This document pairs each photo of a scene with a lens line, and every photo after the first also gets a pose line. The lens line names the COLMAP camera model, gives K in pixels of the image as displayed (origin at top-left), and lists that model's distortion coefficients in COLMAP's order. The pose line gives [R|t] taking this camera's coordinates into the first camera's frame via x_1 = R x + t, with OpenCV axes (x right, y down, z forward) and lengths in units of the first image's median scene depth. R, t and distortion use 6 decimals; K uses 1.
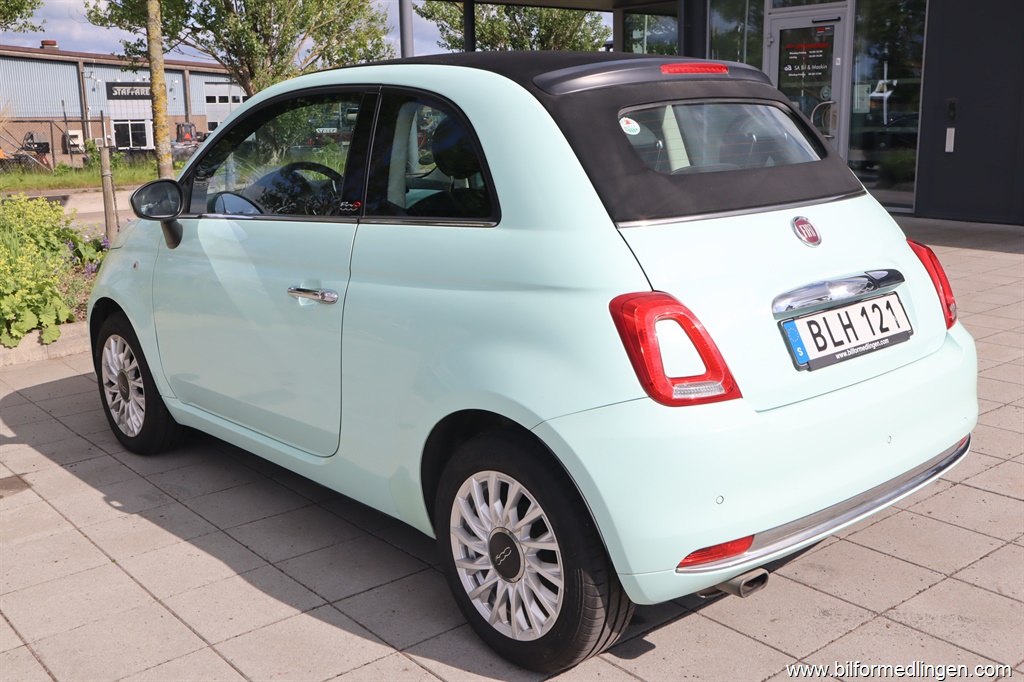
lens RADIAL K [[1077.4, 0, 524.3], [0, 1077.4, 341.1], [0, 0, 1]] dist [0.034575, 0.000068]
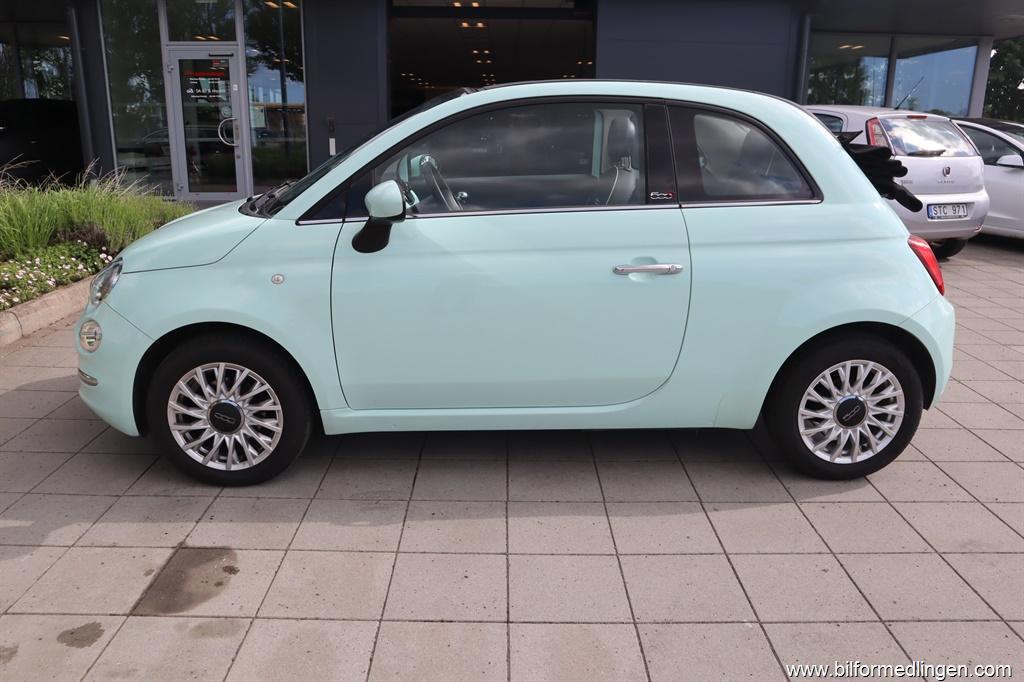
lens RADIAL K [[792.4, 0, 515.6], [0, 792.4, 338.2], [0, 0, 1]] dist [-0.093507, 0.081979]
pose [[0.630431, -0.185283, 0.753808, -0.814233], [0.144237, 0.982145, 0.120777, -0.080133], [-0.762727, 0.032585, 0.645899, 0.450866]]
